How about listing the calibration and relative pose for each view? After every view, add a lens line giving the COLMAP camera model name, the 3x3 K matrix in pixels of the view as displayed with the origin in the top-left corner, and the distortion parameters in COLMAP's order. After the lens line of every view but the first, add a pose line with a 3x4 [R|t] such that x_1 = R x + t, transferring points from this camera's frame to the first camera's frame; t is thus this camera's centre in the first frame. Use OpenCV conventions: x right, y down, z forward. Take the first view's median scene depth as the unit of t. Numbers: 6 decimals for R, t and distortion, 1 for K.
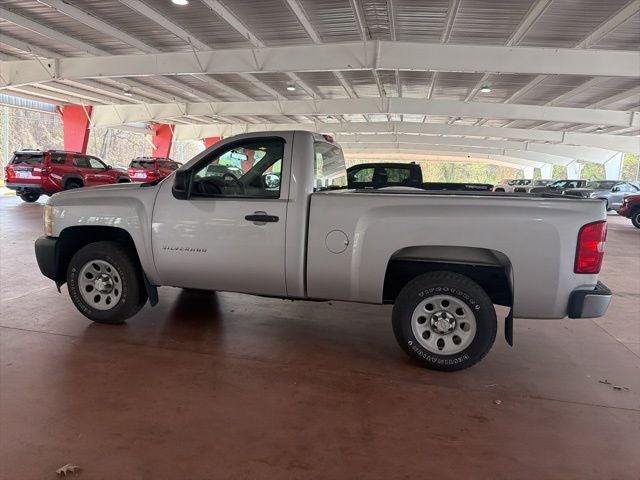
lens RADIAL K [[452.4, 0, 316.6], [0, 452.4, 241.9], [0, 0, 1]] dist [0.032873, -0.040857]
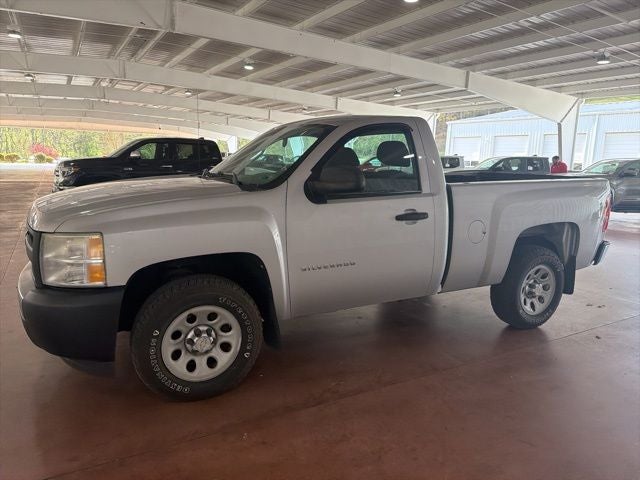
lens RADIAL K [[452.4, 0, 318.2], [0, 452.4, 239.2], [0, 0, 1]] dist [0.032873, -0.040857]
pose [[0.750372, -0.138728, 0.646294, -0.318487], [0.101948, 0.990319, 0.094208, -0.041911], [-0.653106, -0.004803, 0.757251, 0.167380]]
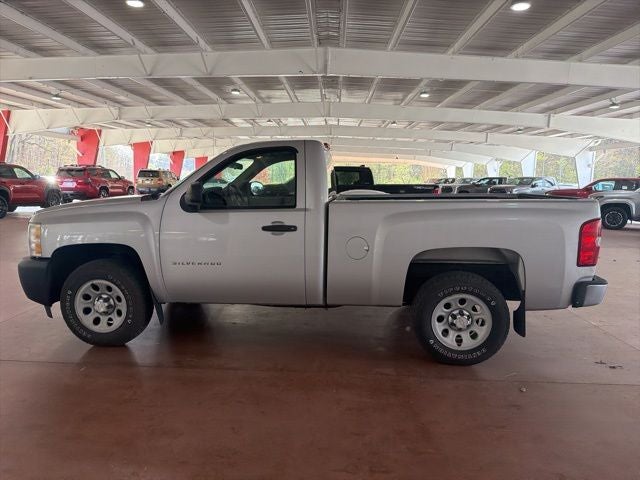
lens RADIAL K [[452.4, 0, 316.5], [0, 452.4, 240.6], [0, 0, 1]] dist [0.032873, -0.040857]
pose [[0.987198, -0.046893, 0.152451, -0.073105], [0.048060, 0.998837, -0.003975, -0.006614], [-0.152088, 0.011251, 0.988303, 0.001058]]
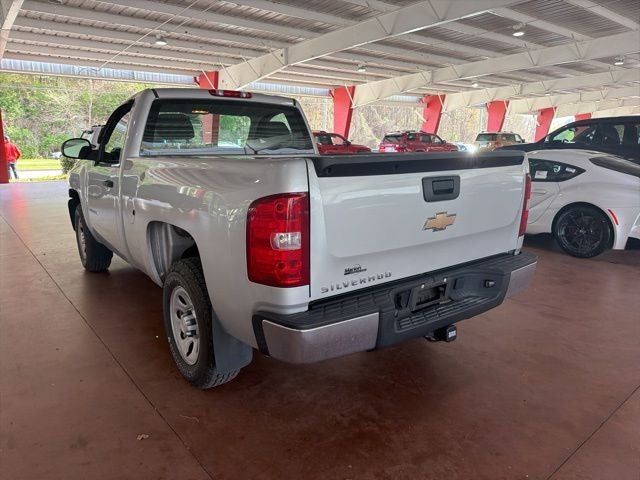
lens RADIAL K [[452.4, 0, 317.4], [0, 452.4, 243.5], [0, 0, 1]] dist [0.032873, -0.040857]
pose [[0.771428, 0.094077, -0.629323, 0.327049], [-0.056443, 0.995229, 0.079589, -0.010208], [0.633808, -0.025876, 0.773057, 0.193911]]
